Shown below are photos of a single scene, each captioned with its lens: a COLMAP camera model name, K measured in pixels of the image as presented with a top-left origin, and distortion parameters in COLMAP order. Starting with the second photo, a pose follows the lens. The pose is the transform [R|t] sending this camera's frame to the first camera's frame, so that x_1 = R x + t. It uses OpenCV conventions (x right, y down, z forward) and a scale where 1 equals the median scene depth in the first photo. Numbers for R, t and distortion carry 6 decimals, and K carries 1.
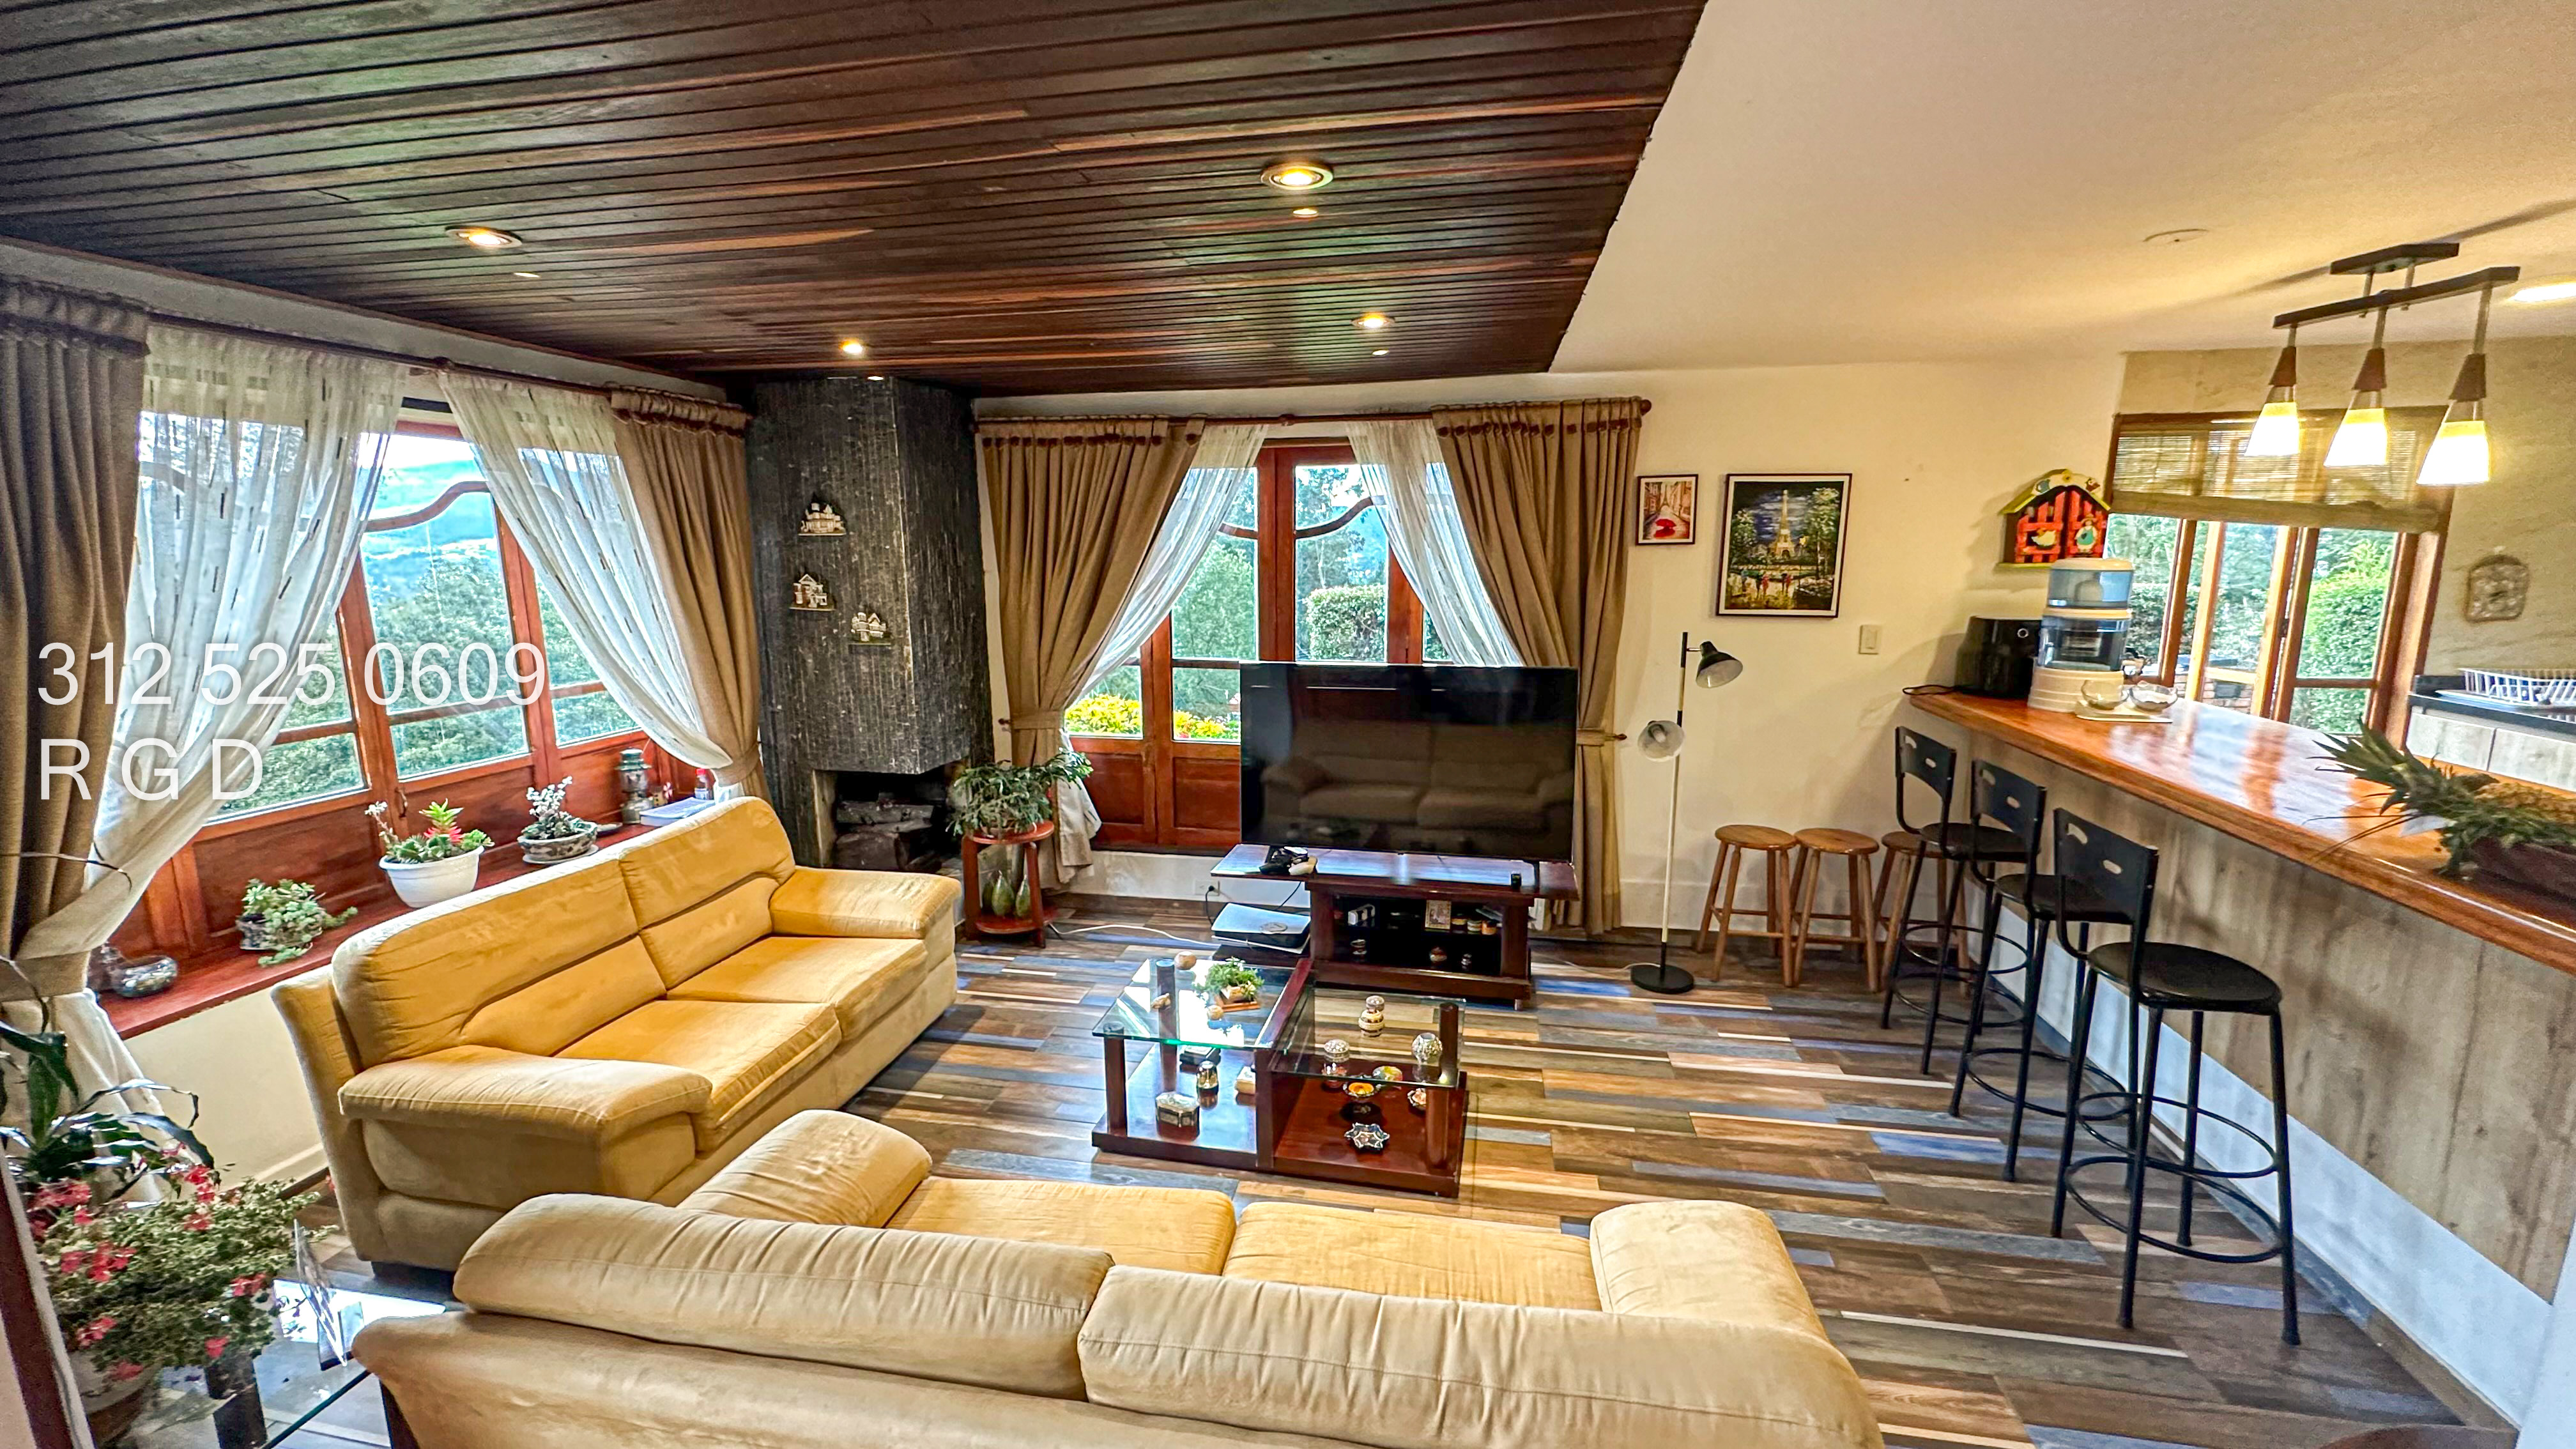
lens RADIAL K [[1028.4, 0, 1285.7], [0, 1028.4, 722.4], [0, 0, 1]] dist [-0.005001, 0.001268]
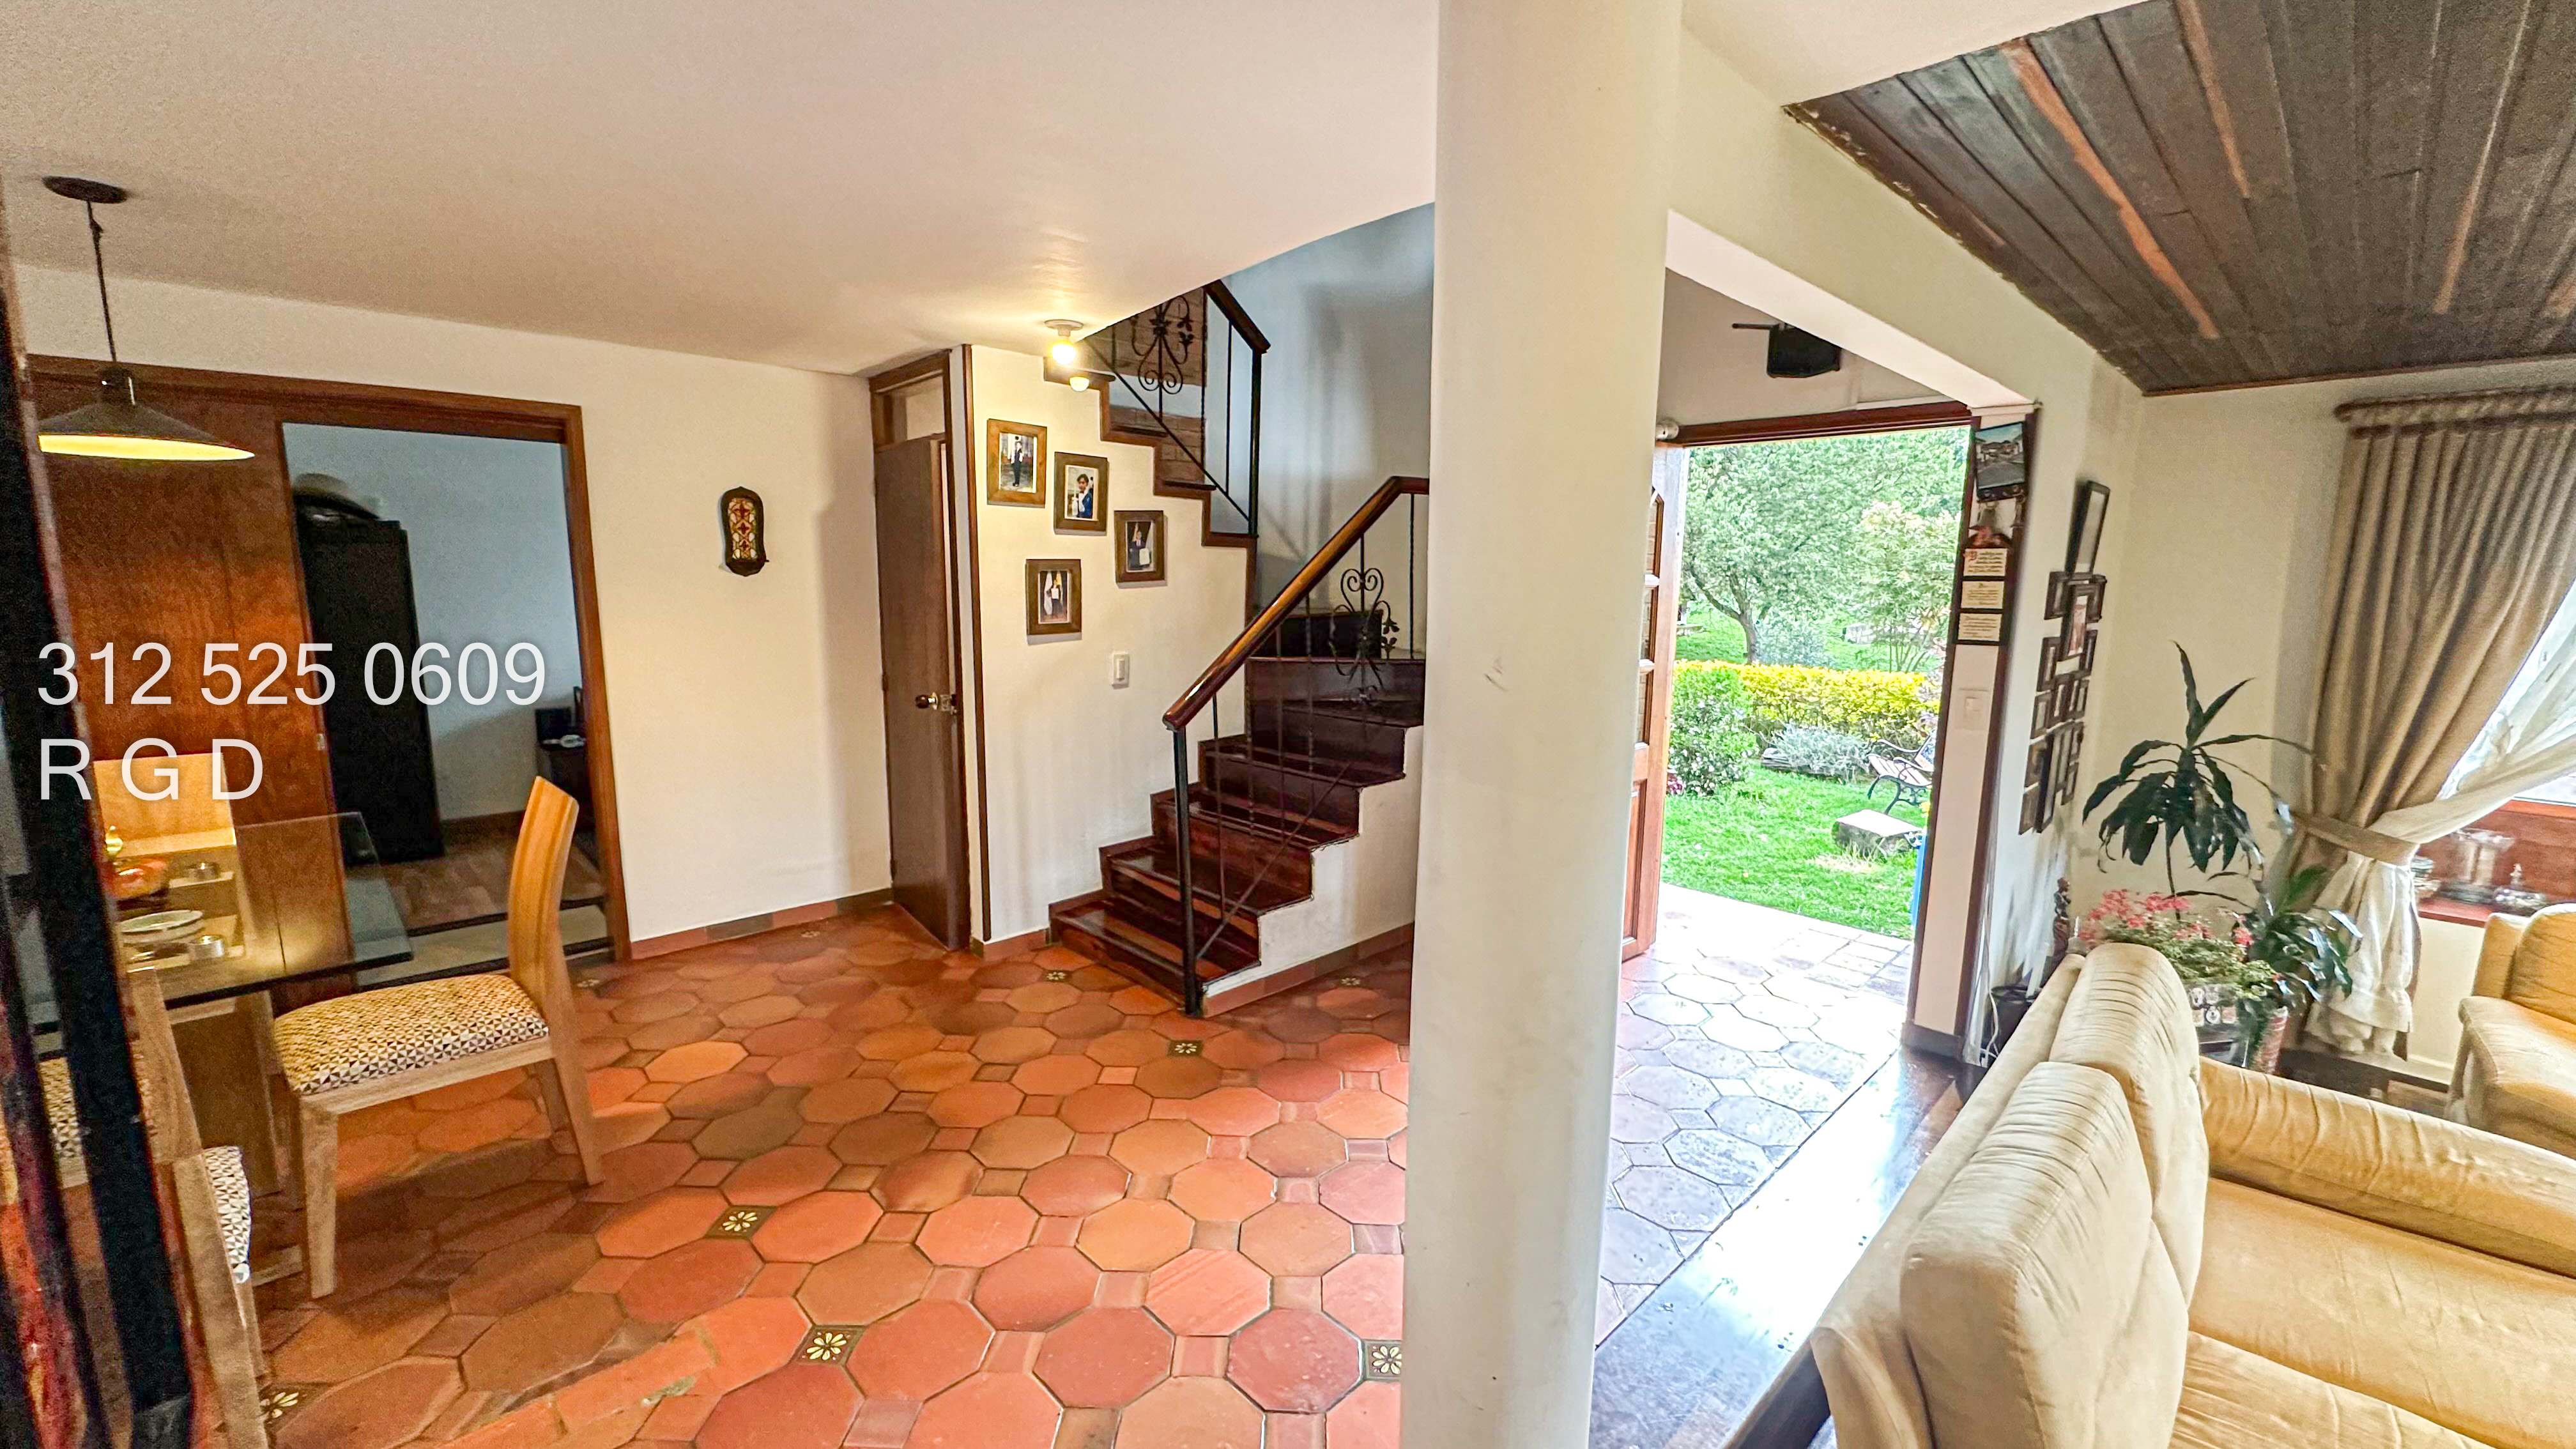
lens RADIAL K [[1028.4, 0, 1287.7], [0, 1028.4, 722.7], [0, 0, 1]] dist [-0.005001, 0.001268]
pose [[-0.568513, 0.124889, -0.813140, 0.544893], [-0.151334, 0.955667, 0.252585, -0.040498], [0.808635, 0.266653, -0.524409, 0.238577]]
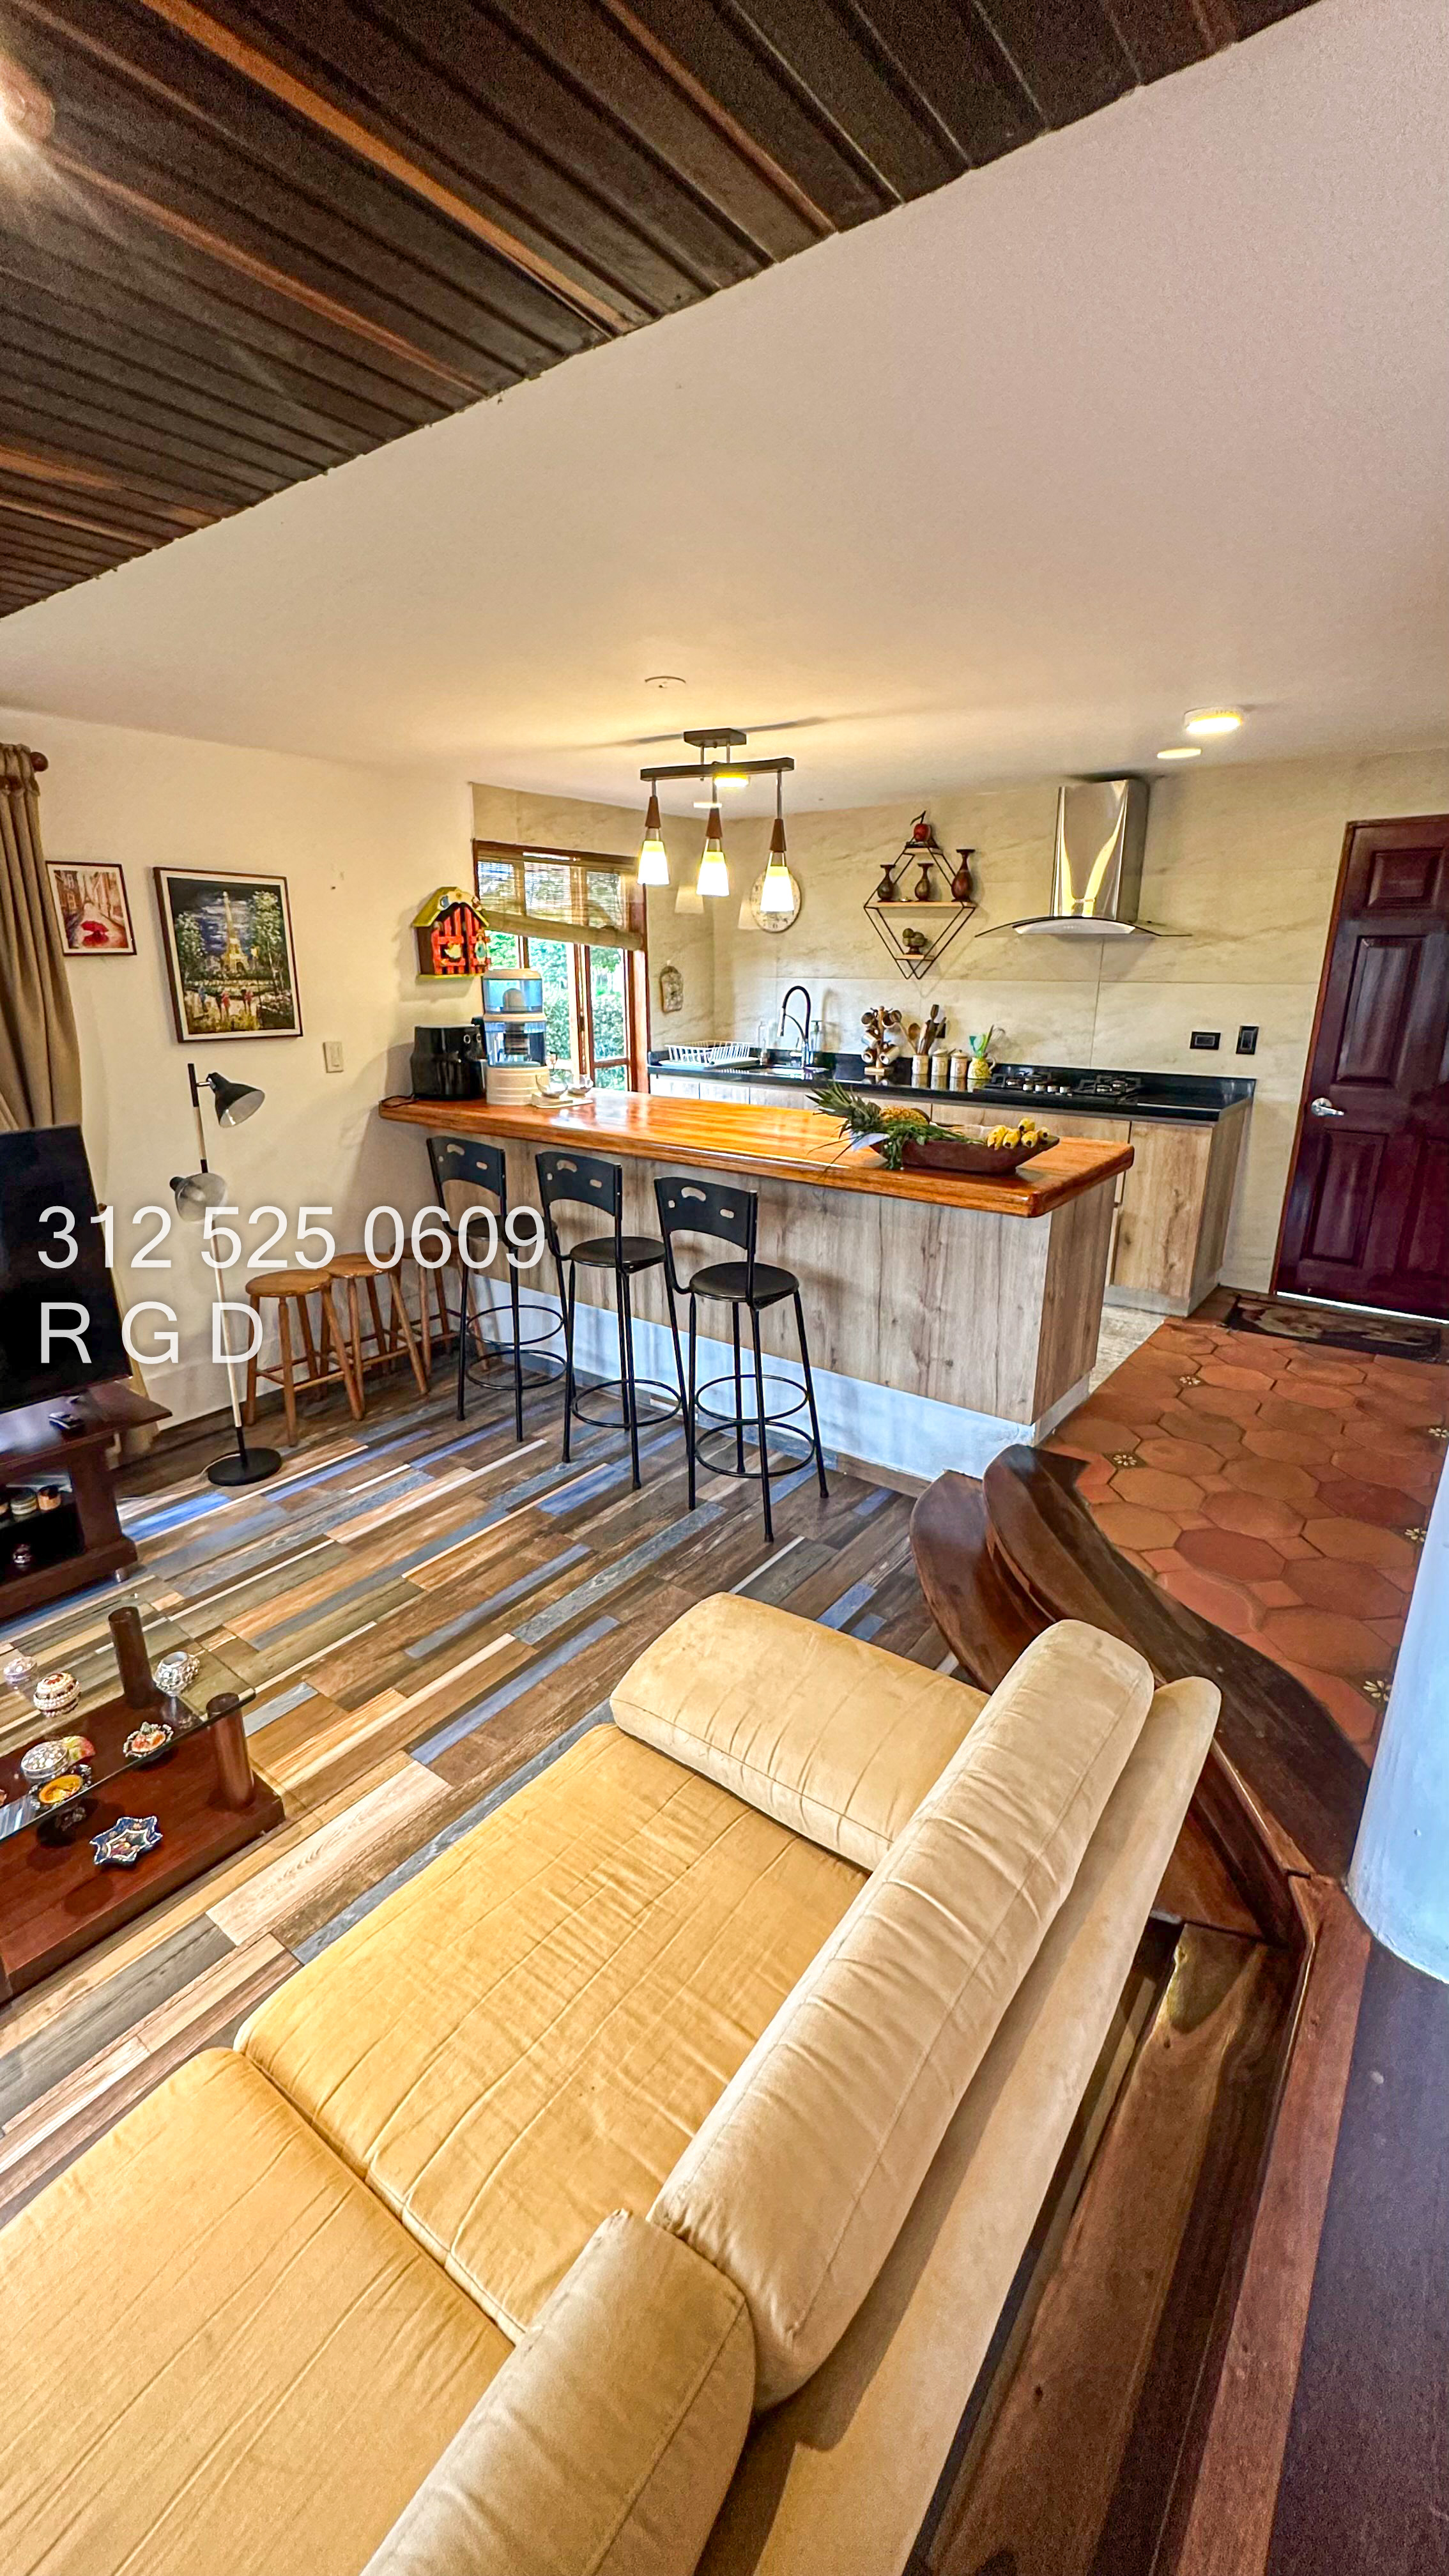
lens RADIAL K [[1028.4, 0, 726.4], [0, 1028.4, 1285.1], [0, 0, 1]] dist [-0.005001, 0.001268]
pose [[0.434727, -0.266206, 0.860318, -0.176363], [0.154850, 0.963180, 0.219787, -0.030497], [-0.887149, 0.037673, 0.459943, 0.239886]]
